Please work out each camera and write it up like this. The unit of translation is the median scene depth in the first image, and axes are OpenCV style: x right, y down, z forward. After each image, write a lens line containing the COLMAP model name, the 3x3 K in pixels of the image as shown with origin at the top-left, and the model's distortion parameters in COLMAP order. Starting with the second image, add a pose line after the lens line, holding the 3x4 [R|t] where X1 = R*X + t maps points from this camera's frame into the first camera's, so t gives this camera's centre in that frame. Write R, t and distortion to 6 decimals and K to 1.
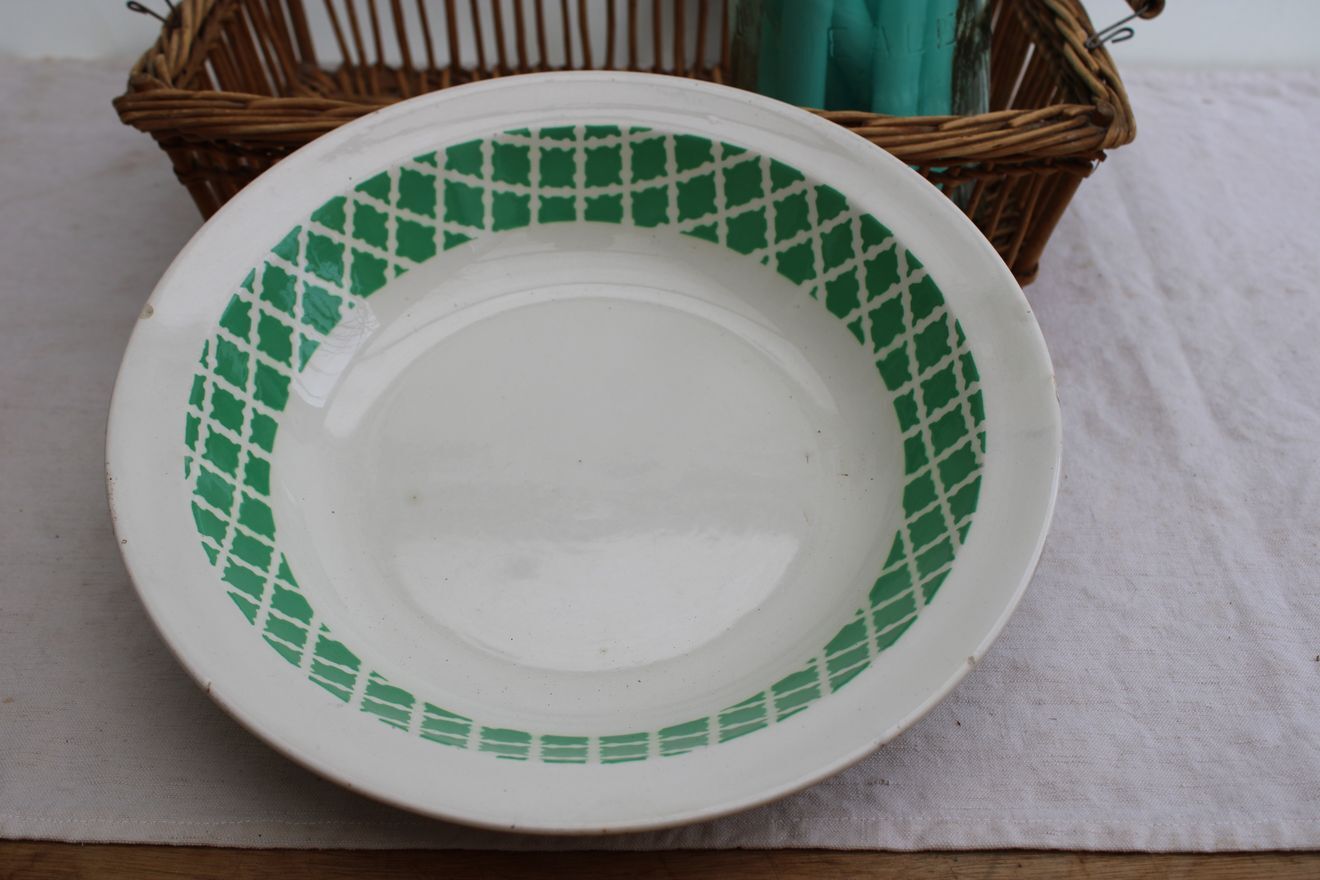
lens RADIAL K [[1664.3, 0, 660.0], [0, 1664.3, 440.0], [0, 0, 1]] dist [-0.077553, 0.012871]
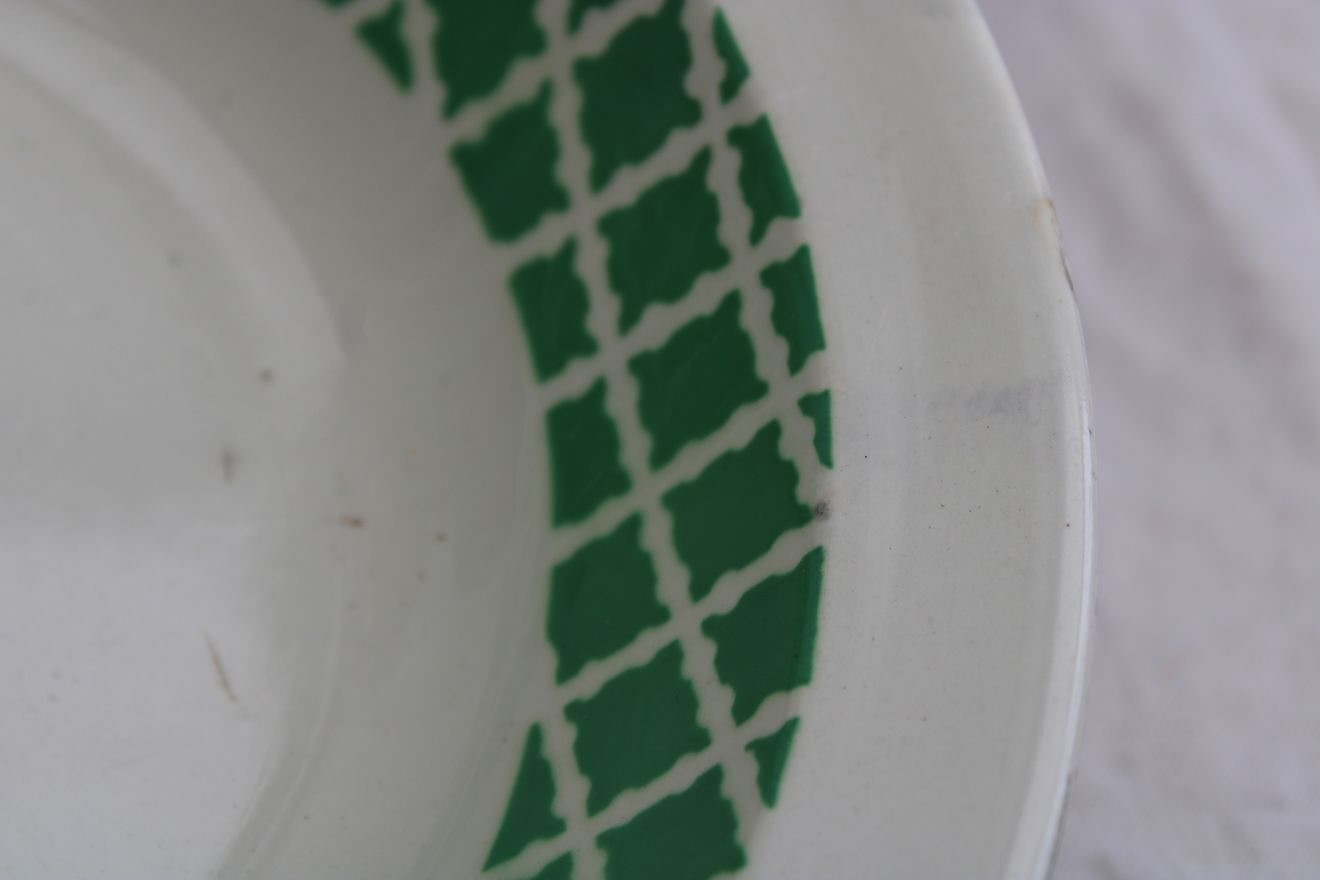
lens RADIAL K [[3005.4, 0, 660.0], [0, 3005.4, 440.0], [0, 0, 1]] dist [0.034408, 0.098602]
pose [[0.978569, -0.015367, 0.205346, 0.055800], [0.003737, 0.998373, 0.056906, -0.026010], [-0.205887, -0.054919, 0.977034, 0.471289]]
